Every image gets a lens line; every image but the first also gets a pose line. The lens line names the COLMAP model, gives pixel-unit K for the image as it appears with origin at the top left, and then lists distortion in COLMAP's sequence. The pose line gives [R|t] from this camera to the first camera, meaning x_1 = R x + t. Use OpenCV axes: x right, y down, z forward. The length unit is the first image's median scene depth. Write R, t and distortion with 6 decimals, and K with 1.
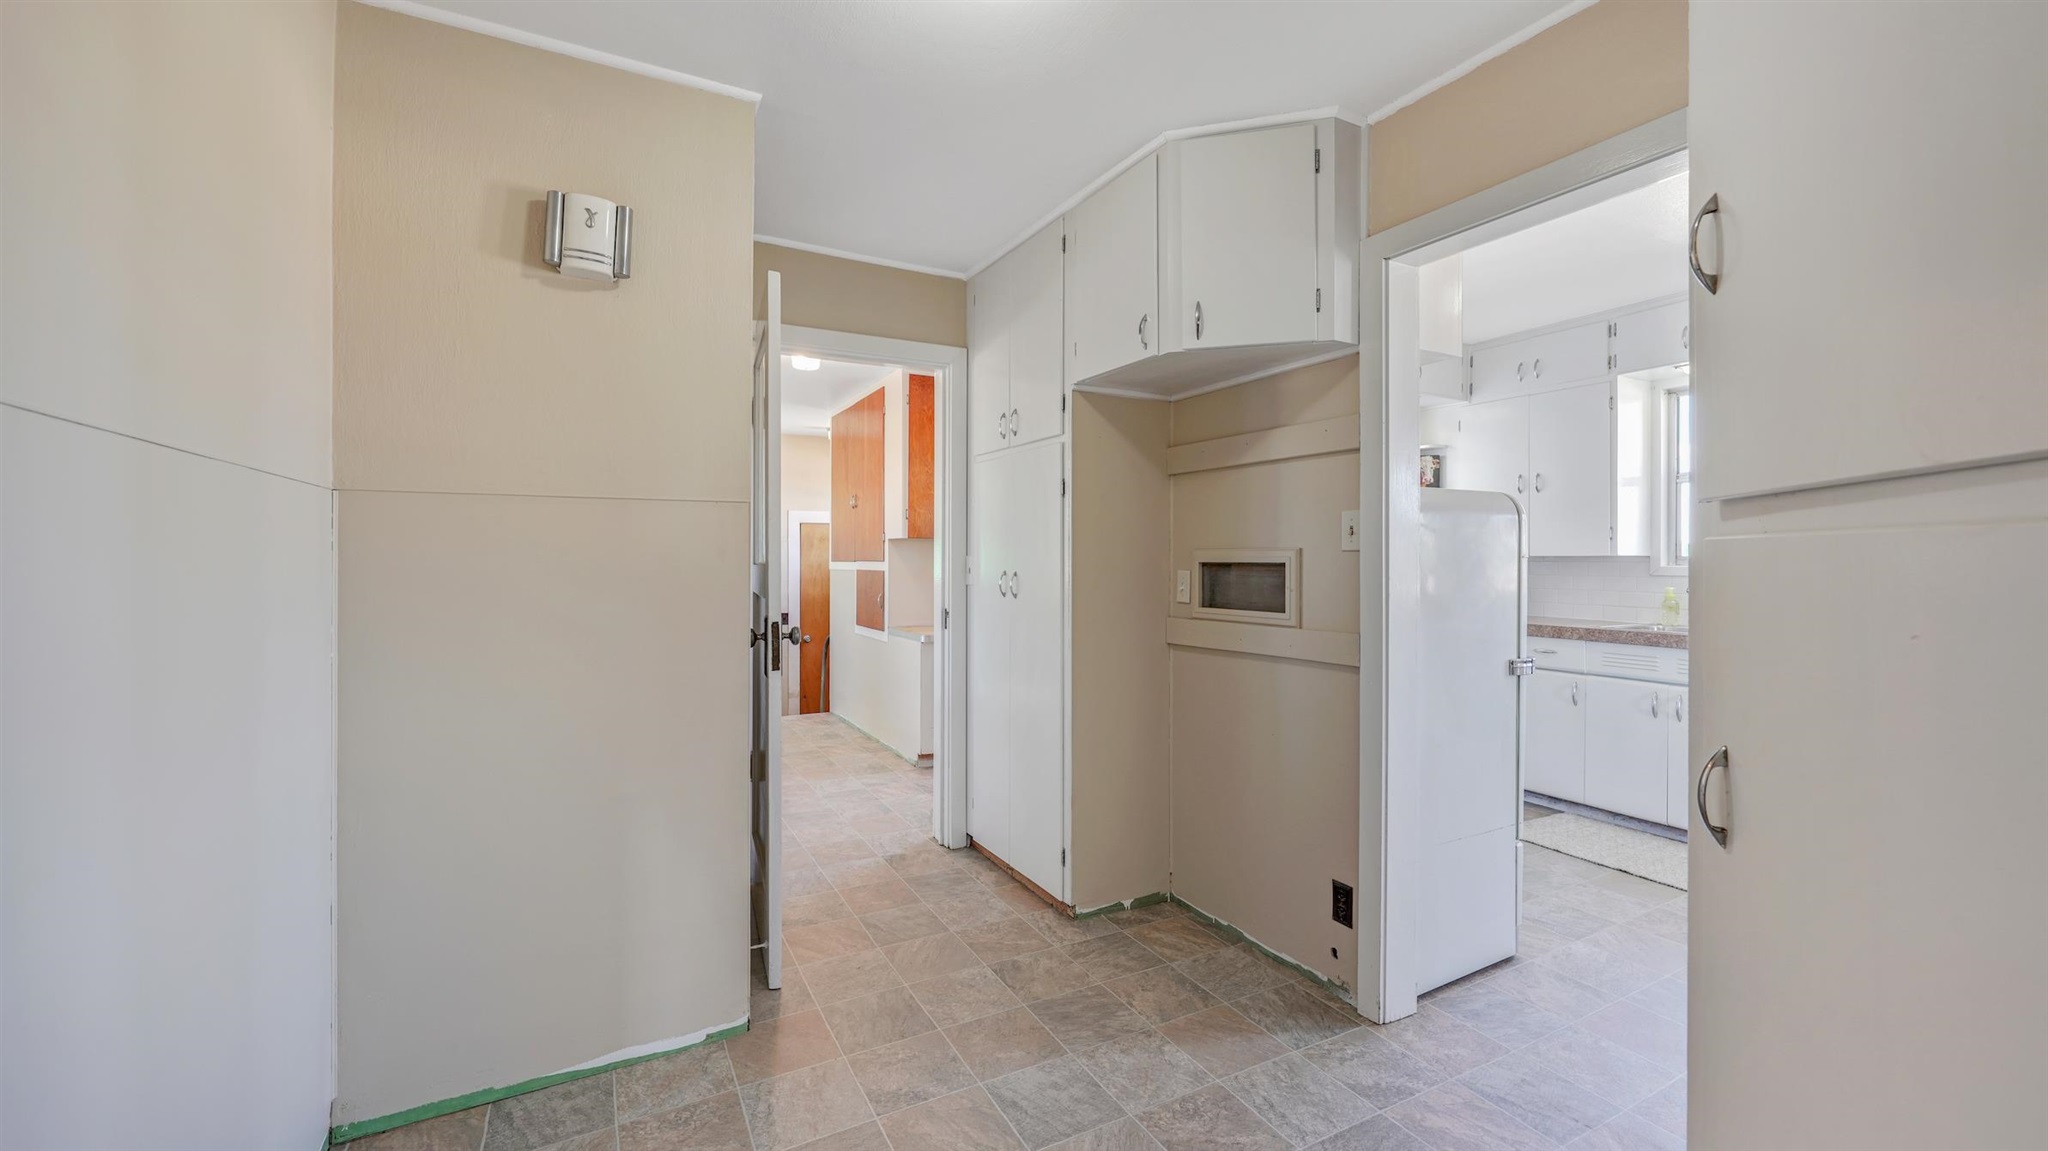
lens RADIAL K [[792.1, 0, 1022.1], [0, 792.1, 567.7], [0, 0, 1]] dist [-0.013943, 0.000169]
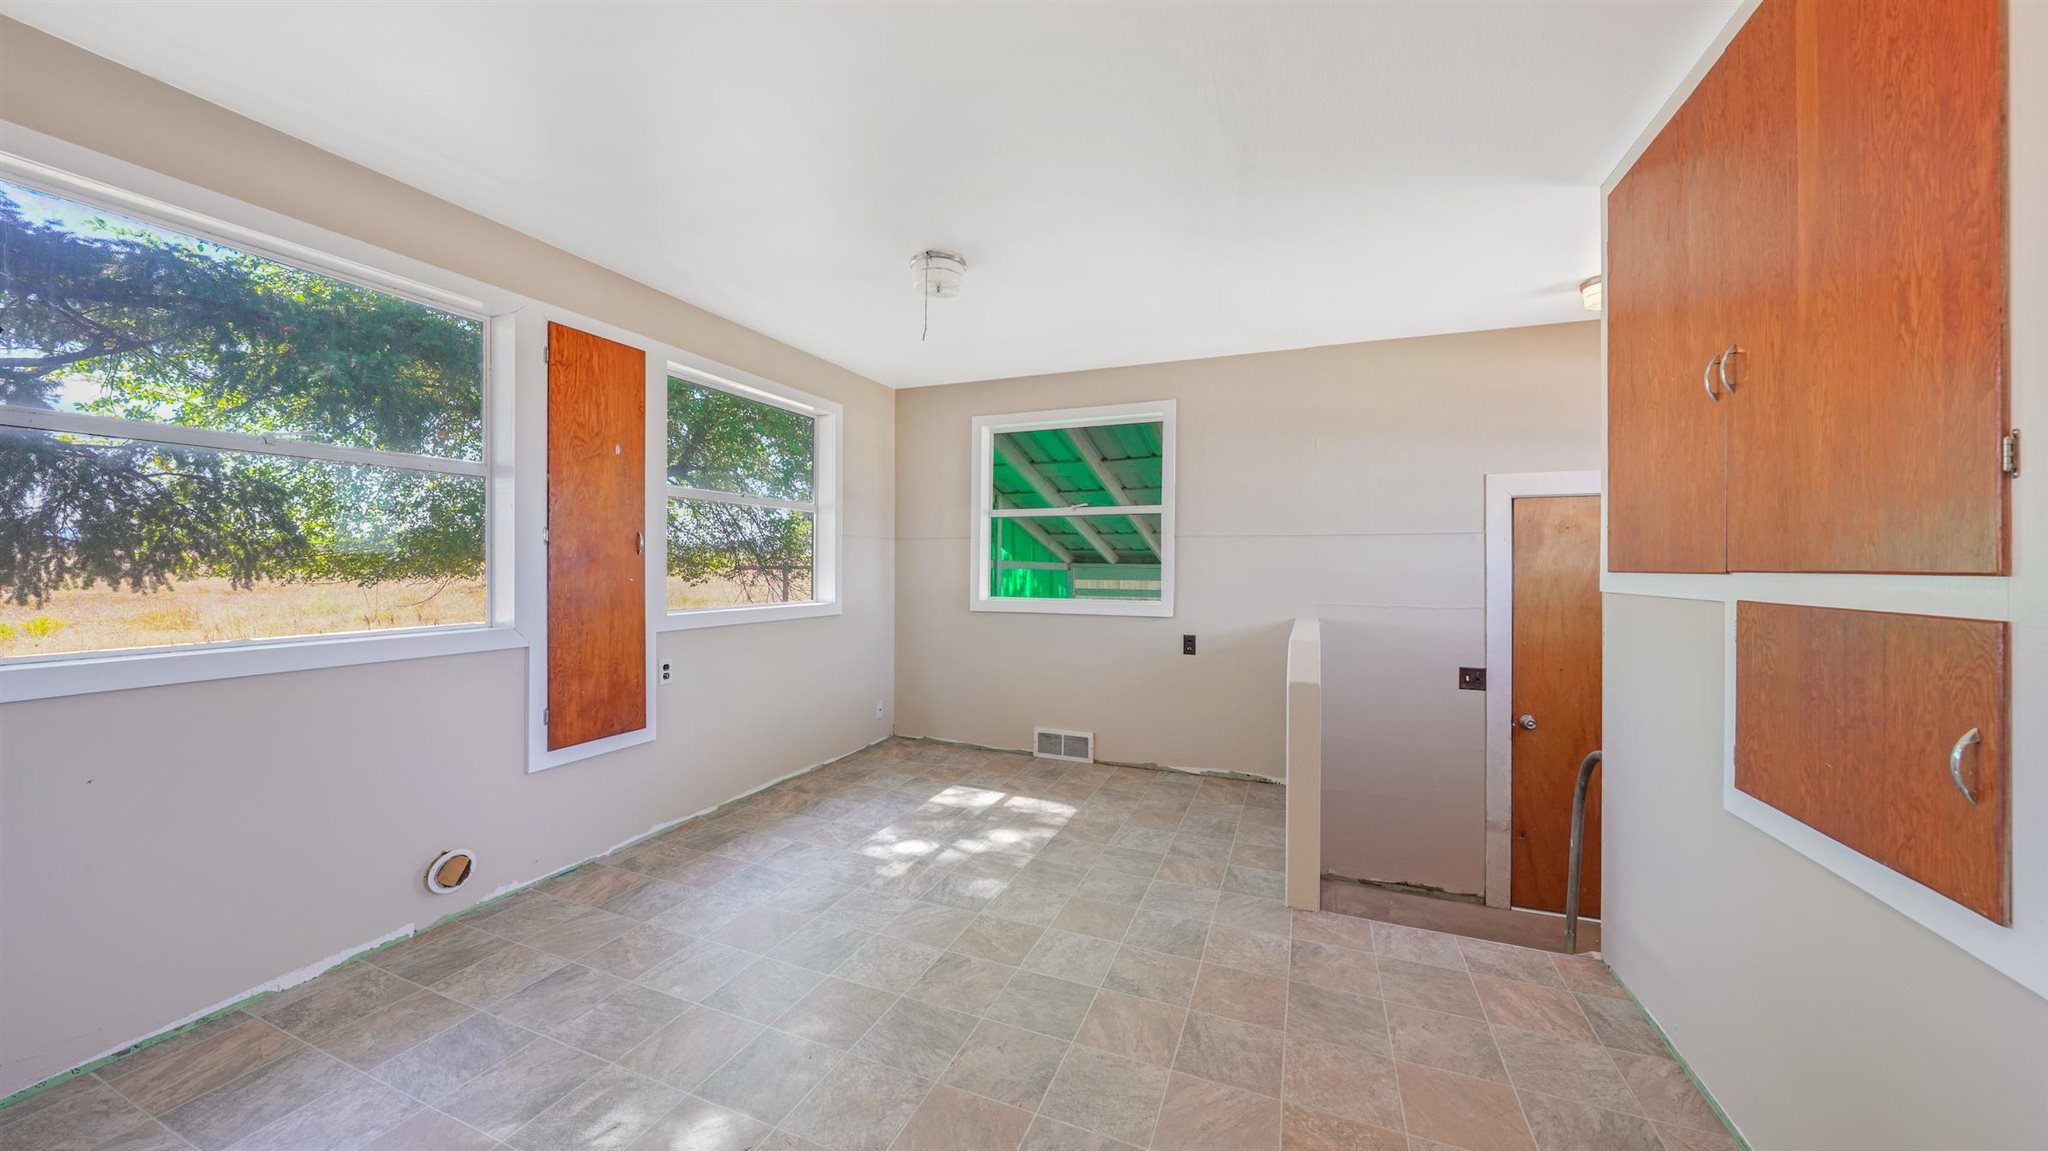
lens RADIAL K [[696.4, 0, 1018.3], [0, 696.4, 570.0], [0, 0, 1]] dist [-0.004829, 0.000596]
pose [[0.632693, 0.023542, -0.774045, -0.037060], [-0.024654, 0.999643, 0.010252, -0.001088], [0.774010, 0.012597, 0.633048, 0.128577]]
